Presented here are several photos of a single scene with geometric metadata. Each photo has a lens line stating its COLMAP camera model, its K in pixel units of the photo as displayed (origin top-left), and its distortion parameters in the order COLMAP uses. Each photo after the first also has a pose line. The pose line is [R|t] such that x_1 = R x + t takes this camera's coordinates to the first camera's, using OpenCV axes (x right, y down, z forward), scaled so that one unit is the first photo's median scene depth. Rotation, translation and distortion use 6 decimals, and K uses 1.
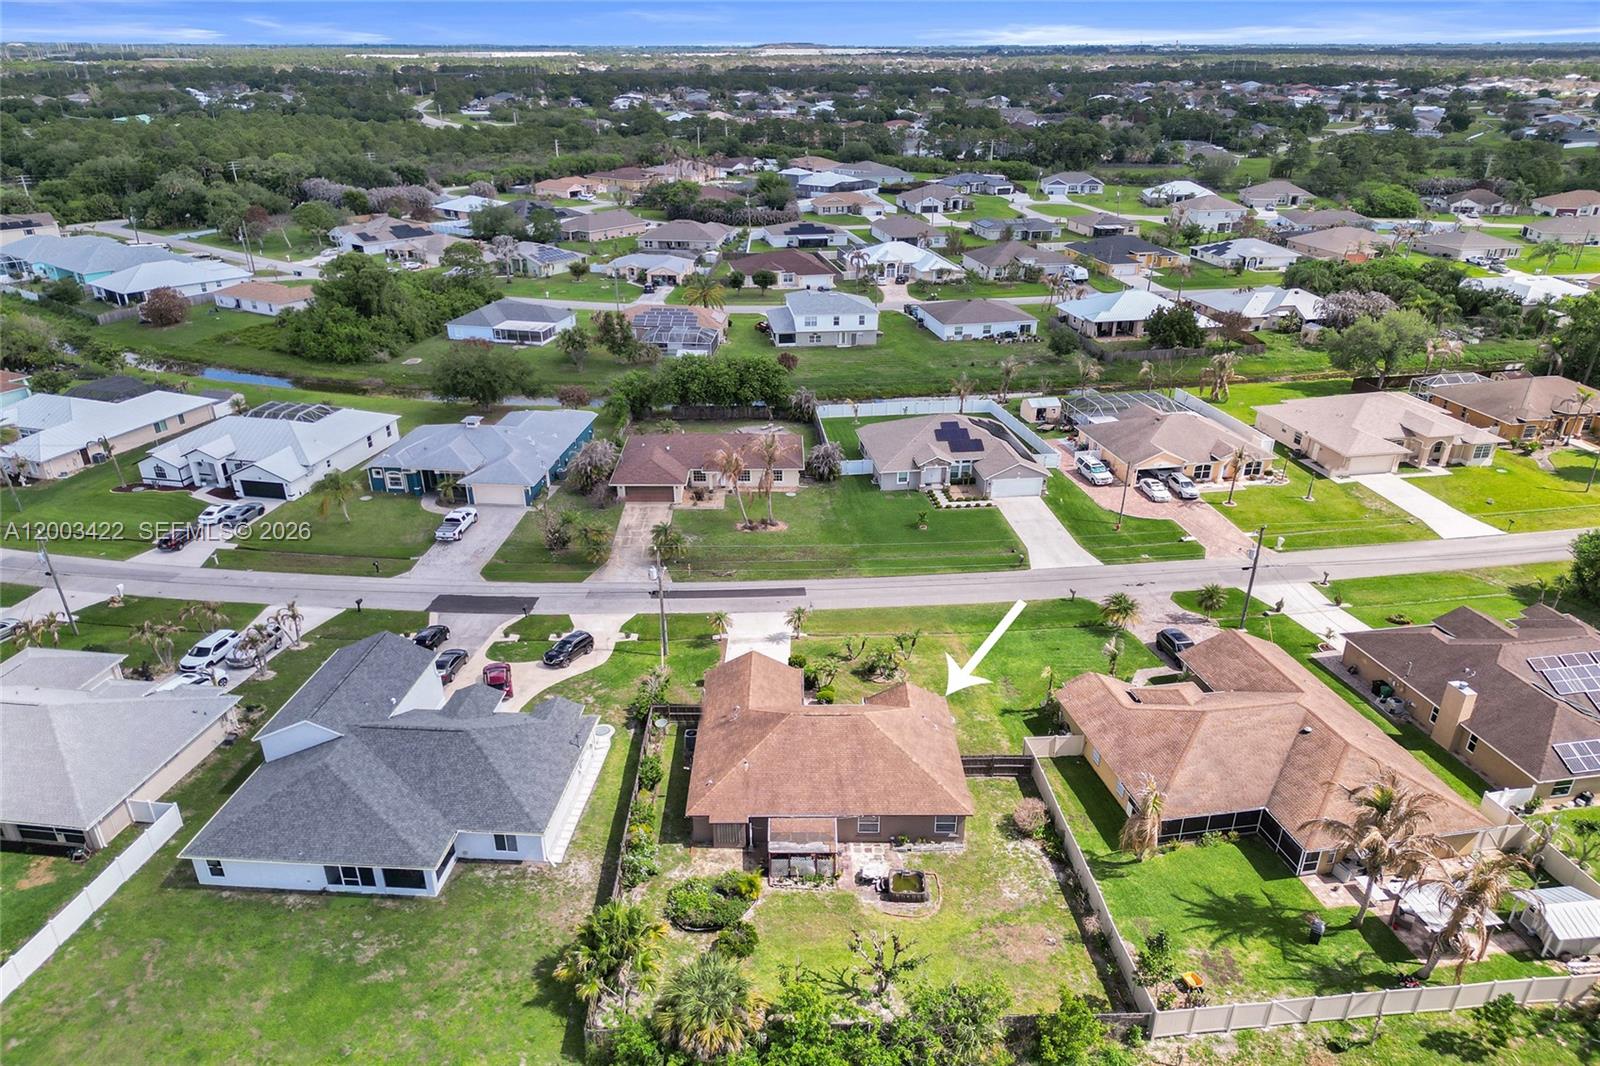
lens RADIAL K [[1177.1, 0, 800.0], [0, 1177.1, 533.0], [0, 0, 1]] dist [0.087891, -0.113074]
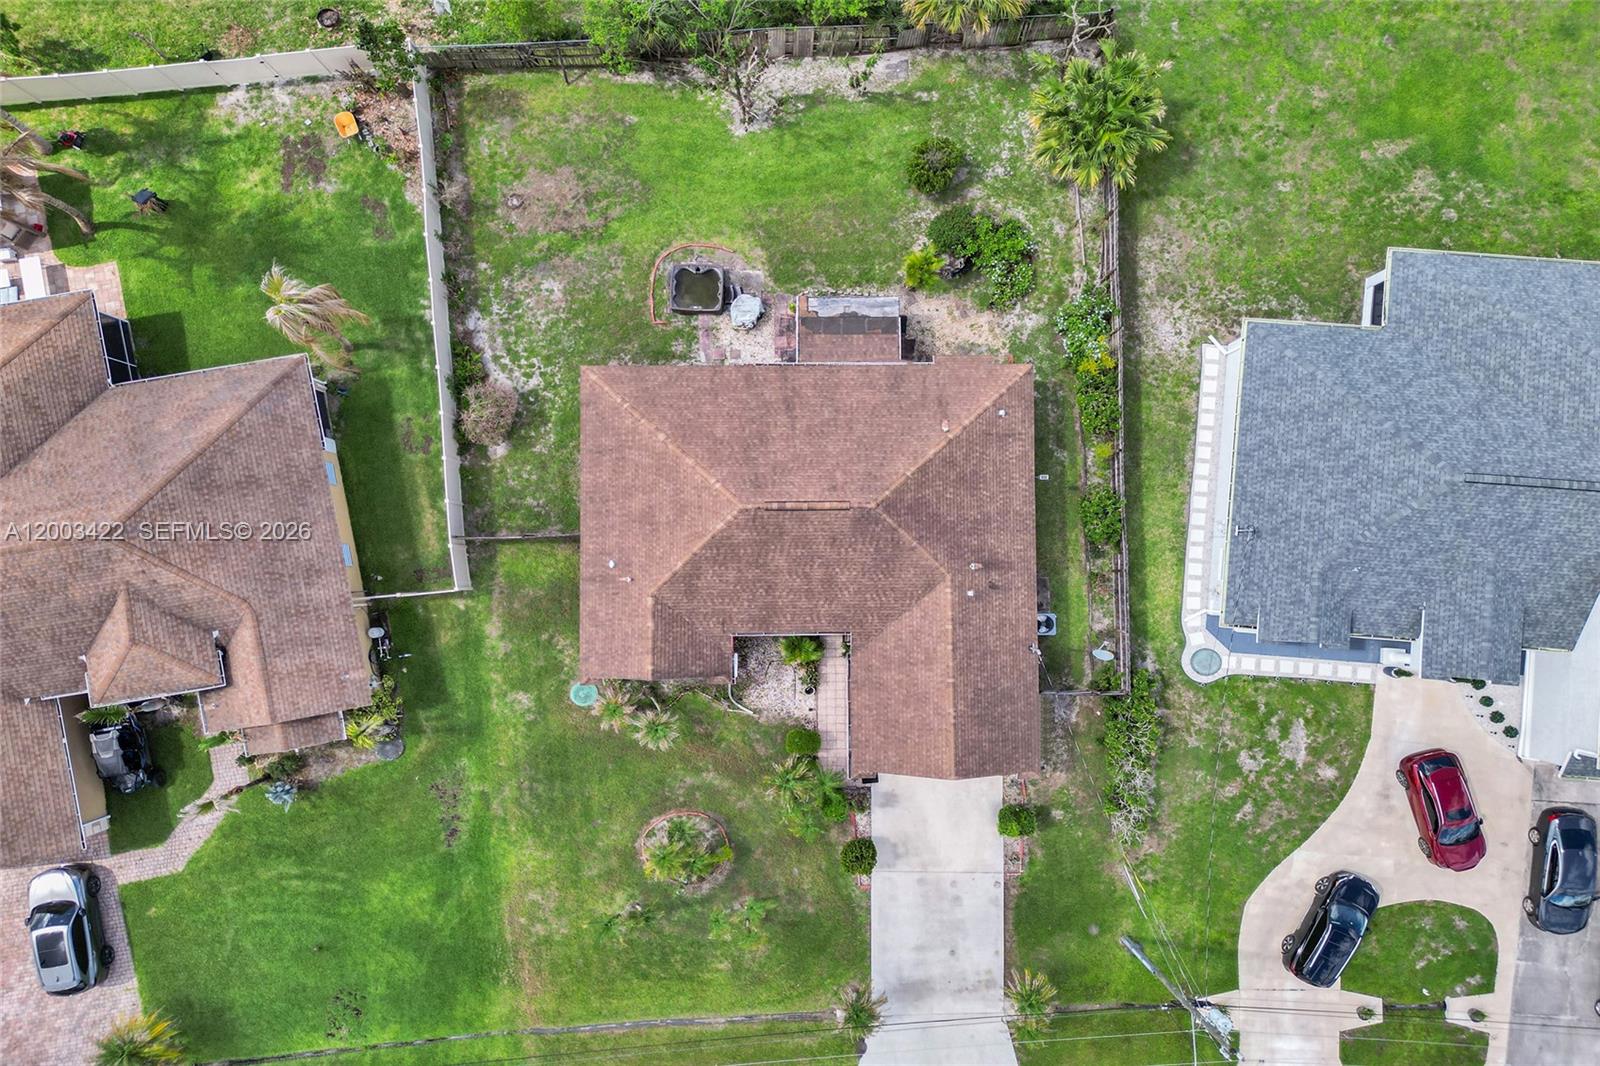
lens RADIAL K [[1147.8, 0, 800.7], [0, 1147.8, 474.1], [0, 0, 1]] dist [0.081307, -0.088764]
pose [[-0.999975, -0.006479, 0.002682, 0.025176], [0.004618, -0.320782, 0.947142, -0.361987], [-0.005276, 0.947131, 0.320804, 0.834378]]
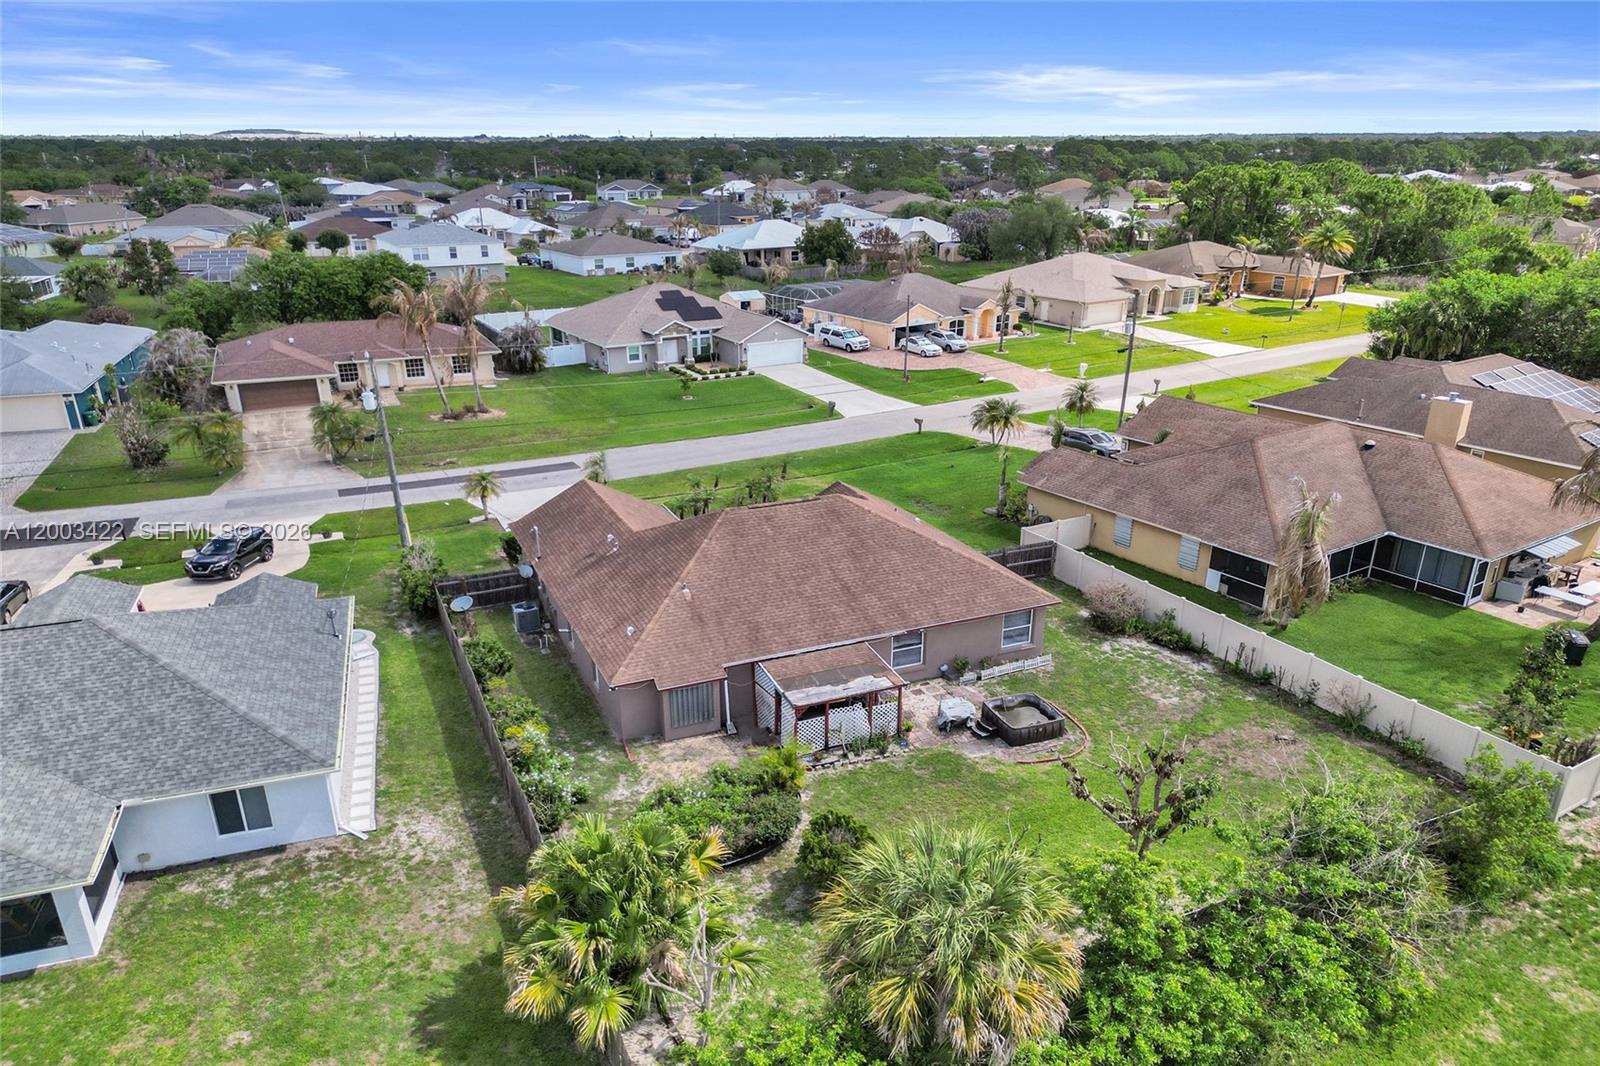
lens RADIAL K [[1101.2, 0, 768.6], [0, 1101.2, 612.5], [0, 0, 1]] dist [0.100836, -0.137027]
pose [[0.918296, -0.158203, 0.362912, -0.199305], [0.165313, 0.986173, 0.011599, 0.206867], [-0.359729, 0.049343, 0.931751, 0.507260]]
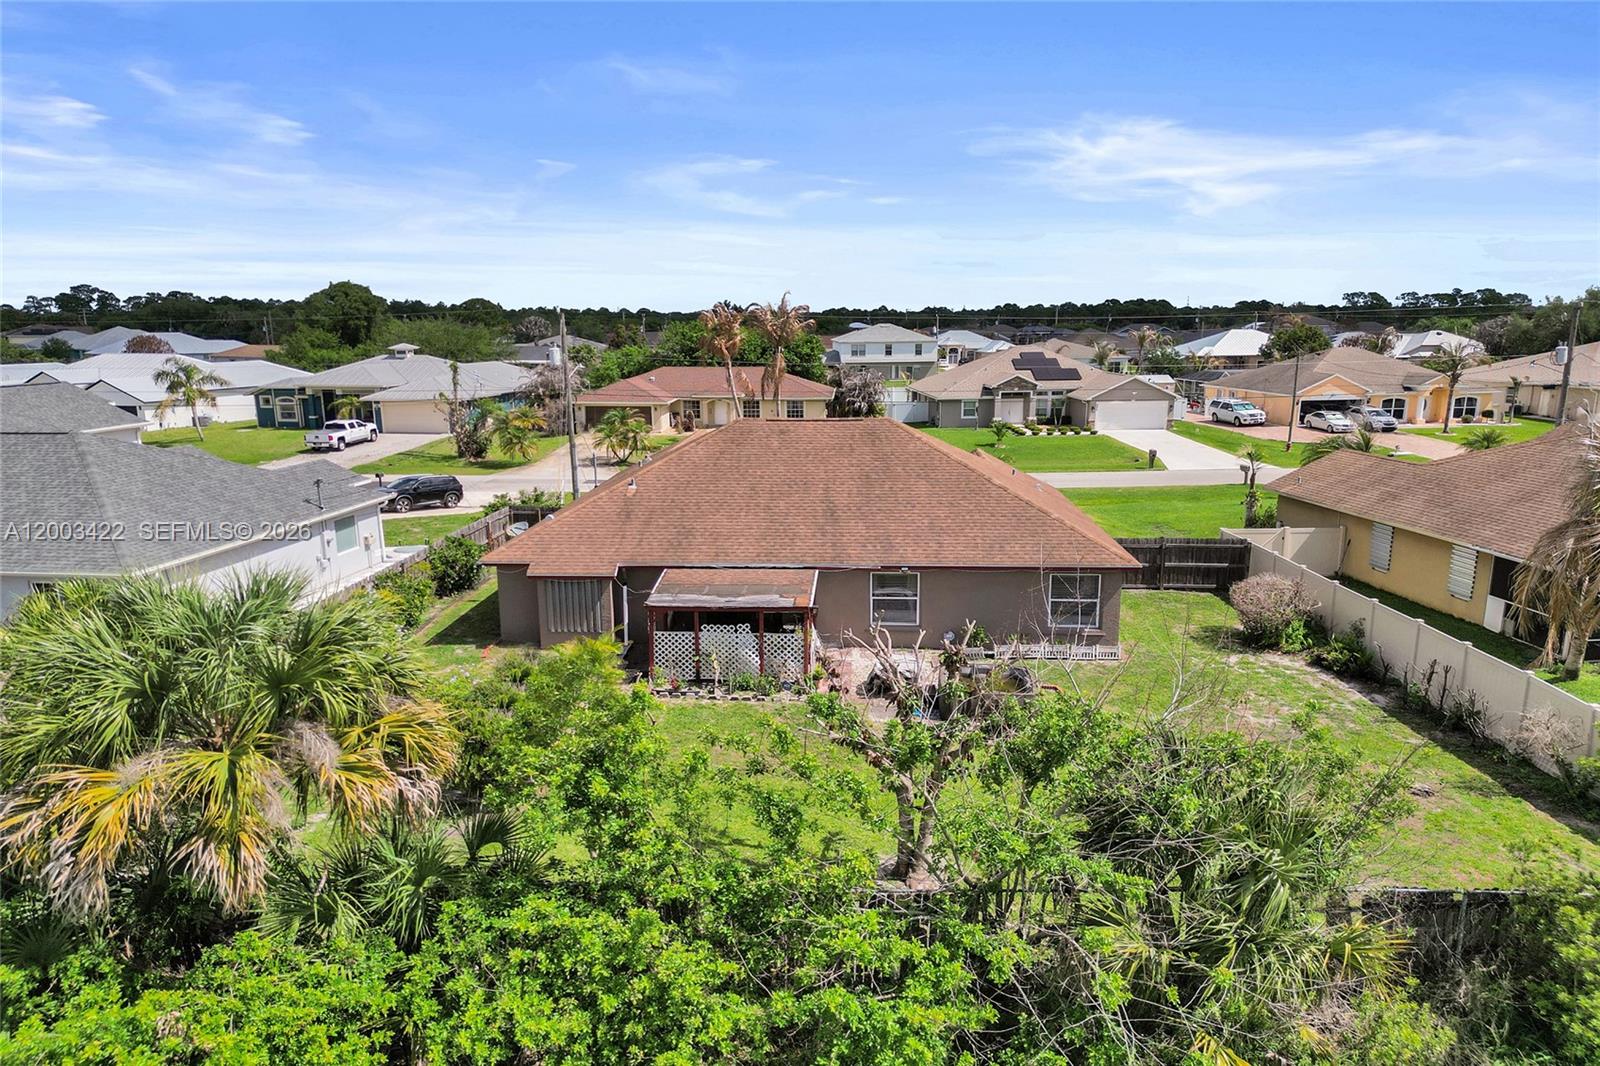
lens RADIAL K [[1097.3, 0, 805.2], [0, 1097.3, 532.5], [0, 0, 1]] dist [0.046593, -0.001704]
pose [[0.997975, 0.003681, -0.063496, 0.049601], [-0.018660, 0.971338, -0.236969, 0.314094], [0.060804, 0.237674, 0.969440, 0.592180]]
